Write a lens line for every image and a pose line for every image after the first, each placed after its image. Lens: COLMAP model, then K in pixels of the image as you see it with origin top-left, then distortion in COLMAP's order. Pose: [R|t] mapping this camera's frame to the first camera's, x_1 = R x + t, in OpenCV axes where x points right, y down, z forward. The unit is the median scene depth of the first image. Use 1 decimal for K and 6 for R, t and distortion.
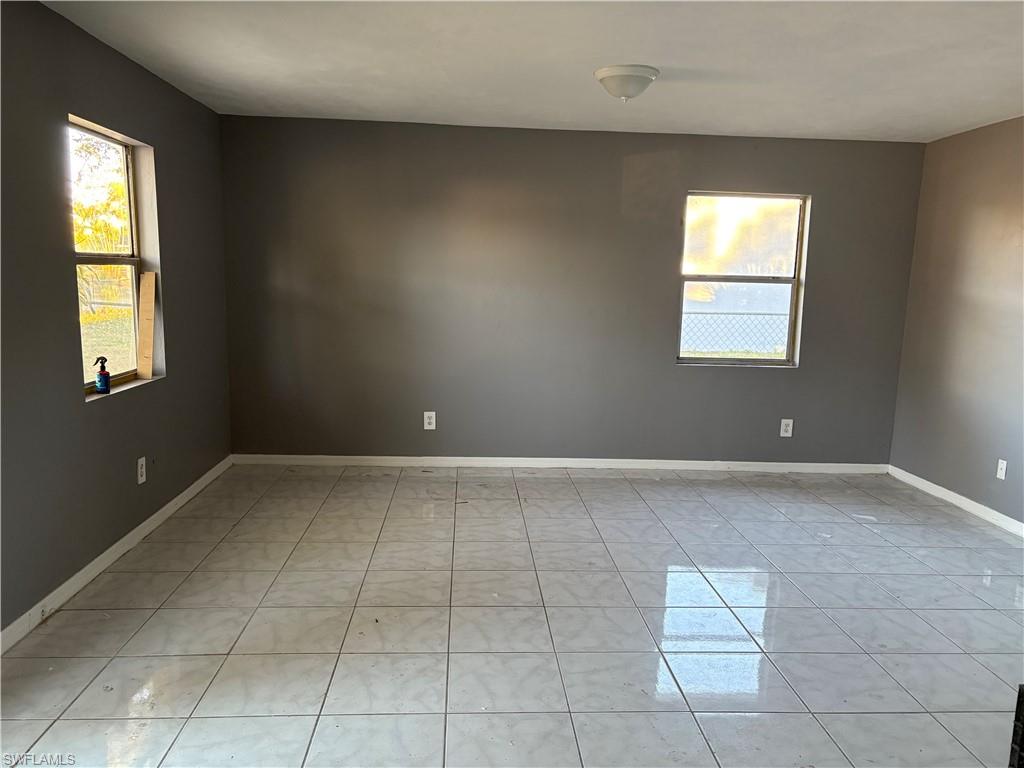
lens RADIAL K [[777.6, 0, 508.9], [0, 777.6, 387.1], [0, 0, 1]] dist [0.010276, 0.000945]
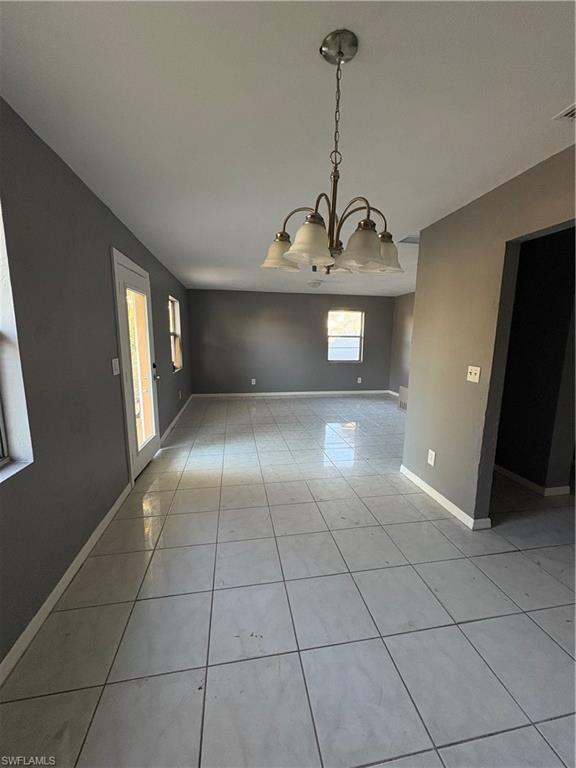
lens RADIAL K [[307.1, 0, 290.3], [0, 307.1, 383.5], [0, 0, 1]] dist [0.000639, -0.000183]
pose [[0.991996, -0.034415, 0.121488, -0.111598], [0.033278, 0.999381, 0.011380, 0.042804], [-0.121804, -0.007246, 0.992528, -0.308496]]
